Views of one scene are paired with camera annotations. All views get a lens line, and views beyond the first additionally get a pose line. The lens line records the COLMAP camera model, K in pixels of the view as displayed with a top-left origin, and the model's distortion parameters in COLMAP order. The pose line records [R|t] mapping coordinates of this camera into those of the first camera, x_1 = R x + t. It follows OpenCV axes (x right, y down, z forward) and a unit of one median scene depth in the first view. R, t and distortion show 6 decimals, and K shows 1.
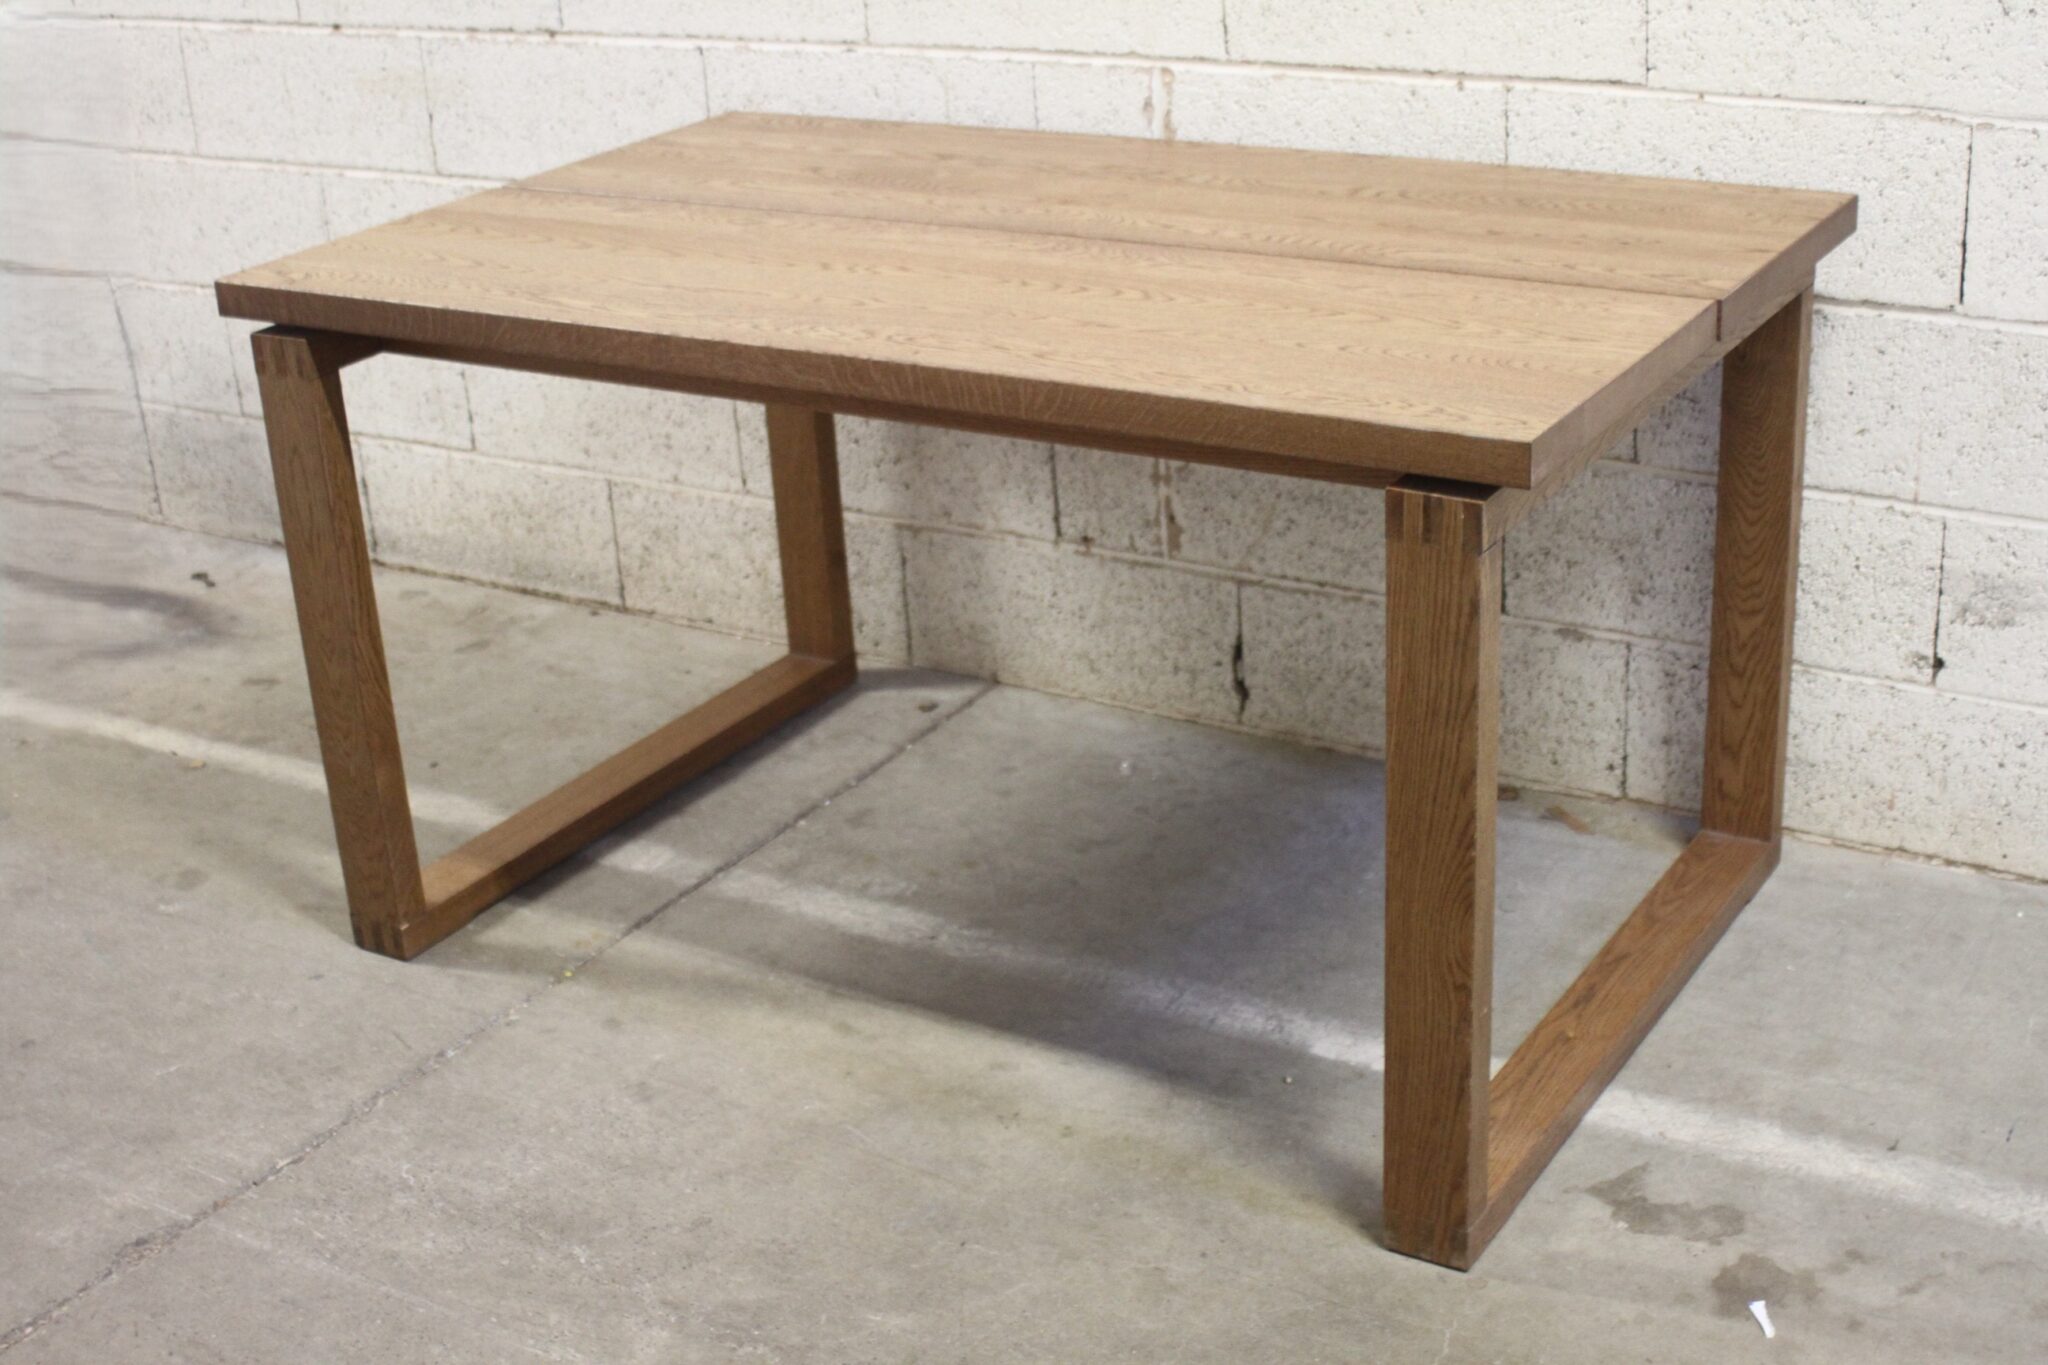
lens RADIAL K [[2661.1, 0, 1026.1], [0, 2661.1, 673.8], [0, 0, 1]] dist [-0.132641, 0.000000]
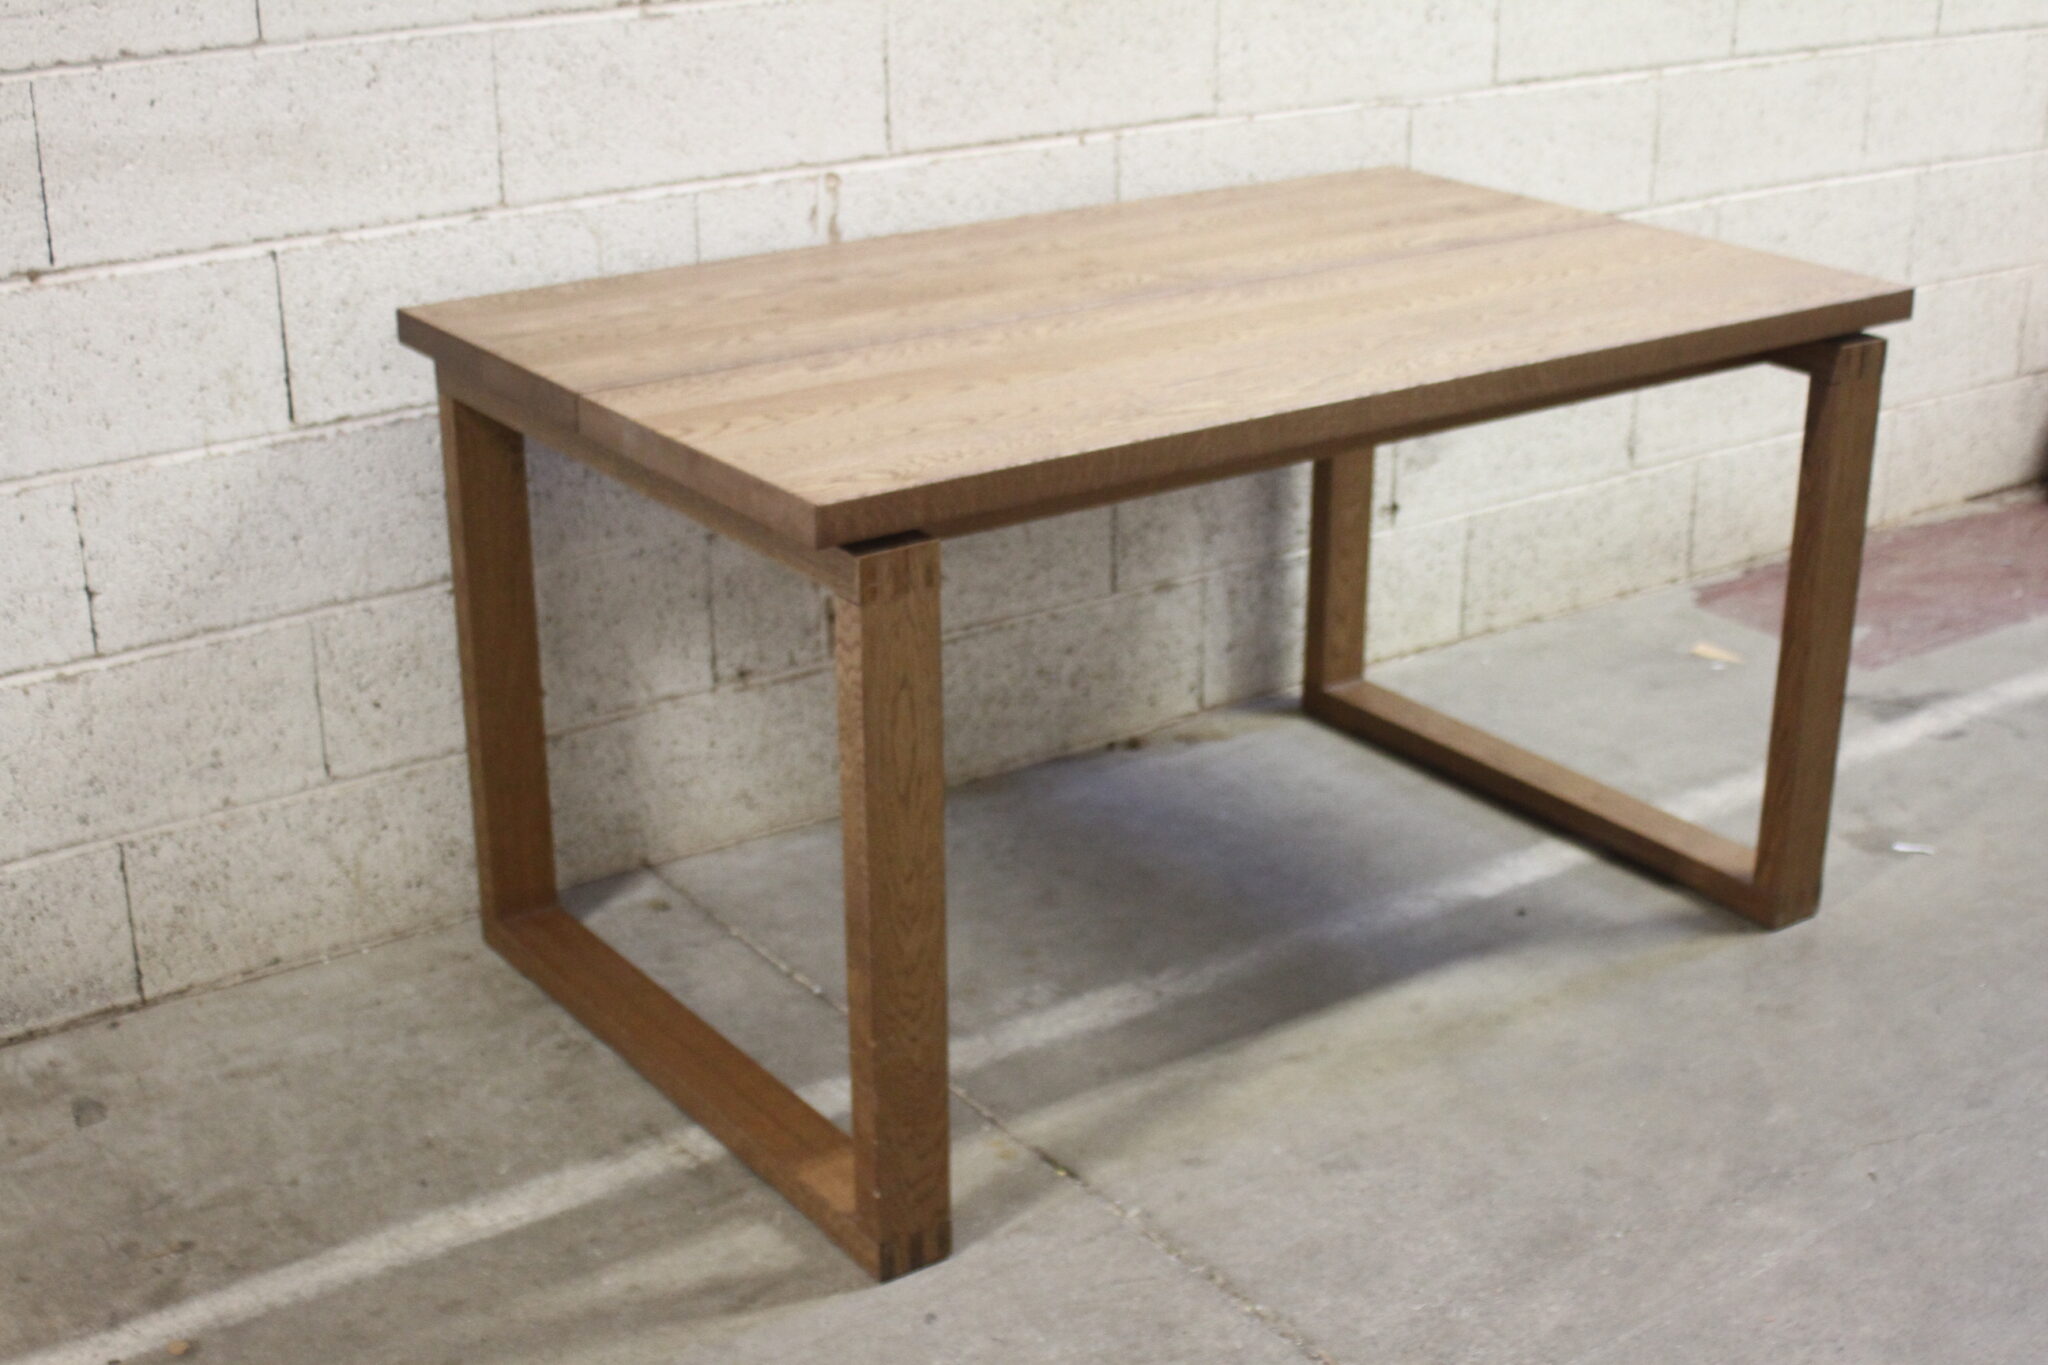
lens RADIAL K [[2661.1, 0, 1025.8], [0, 2661.1, 681.0], [0, 0, 1]] dist [-0.132641, 0.000000]
pose [[0.399412, -0.282444, 0.872179, -0.806675], [0.341636, 0.928690, 0.144293, -0.157167], [-0.850738, 0.240336, 0.467423, 0.469899]]
